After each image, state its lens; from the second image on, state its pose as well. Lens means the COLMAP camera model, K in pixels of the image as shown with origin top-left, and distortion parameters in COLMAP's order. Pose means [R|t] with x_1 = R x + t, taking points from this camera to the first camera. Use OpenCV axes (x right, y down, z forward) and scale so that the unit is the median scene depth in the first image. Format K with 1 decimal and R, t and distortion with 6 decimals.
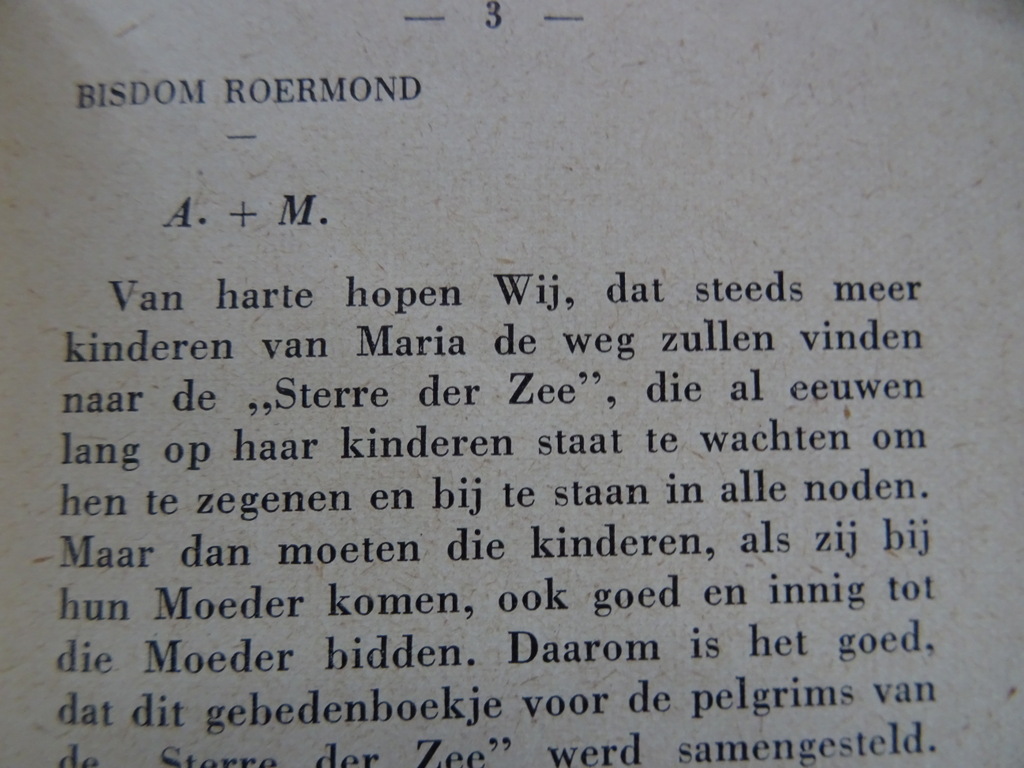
lens RADIAL K [[709.7, 0, 515.7], [0, 709.7, 378.8], [0, 0, 1]] dist [0.003426, -0.057119]
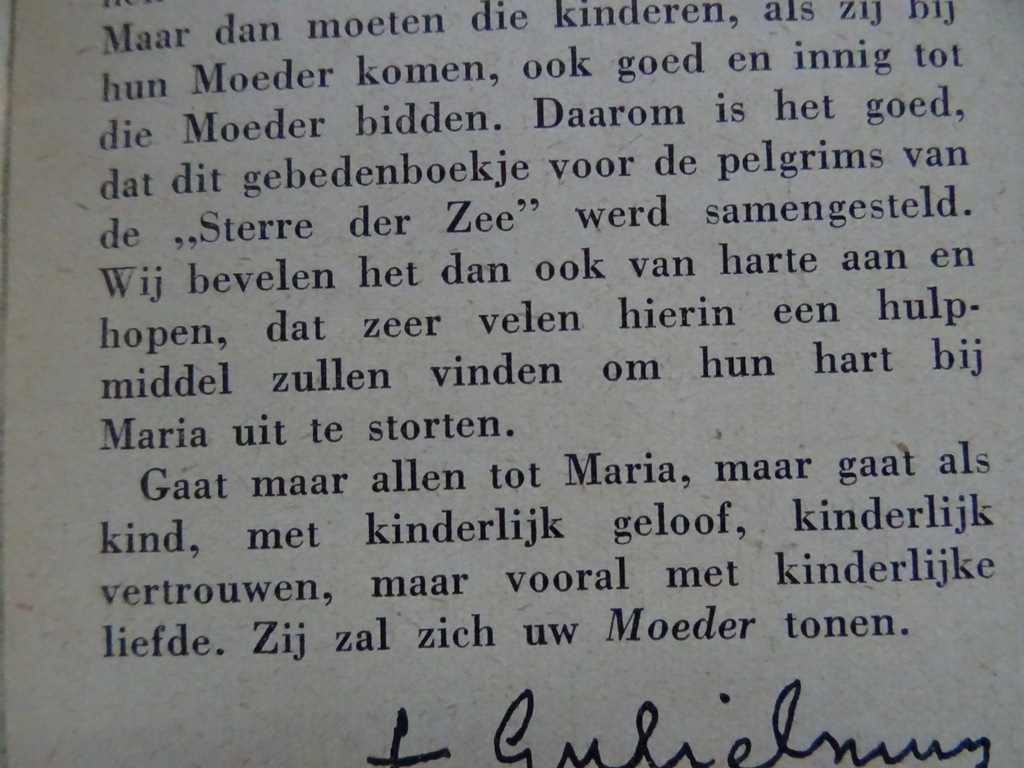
lens RADIAL K [[709.7, 0, 515.7], [0, 709.7, 378.8], [0, 0, 1]] dist [0.003426, -0.057119]
pose [[0.998526, -0.025462, -0.047940, 0.002535], [0.028040, 0.998153, 0.053897, 0.700473], [0.046479, -0.055162, 0.997395, -0.034362]]
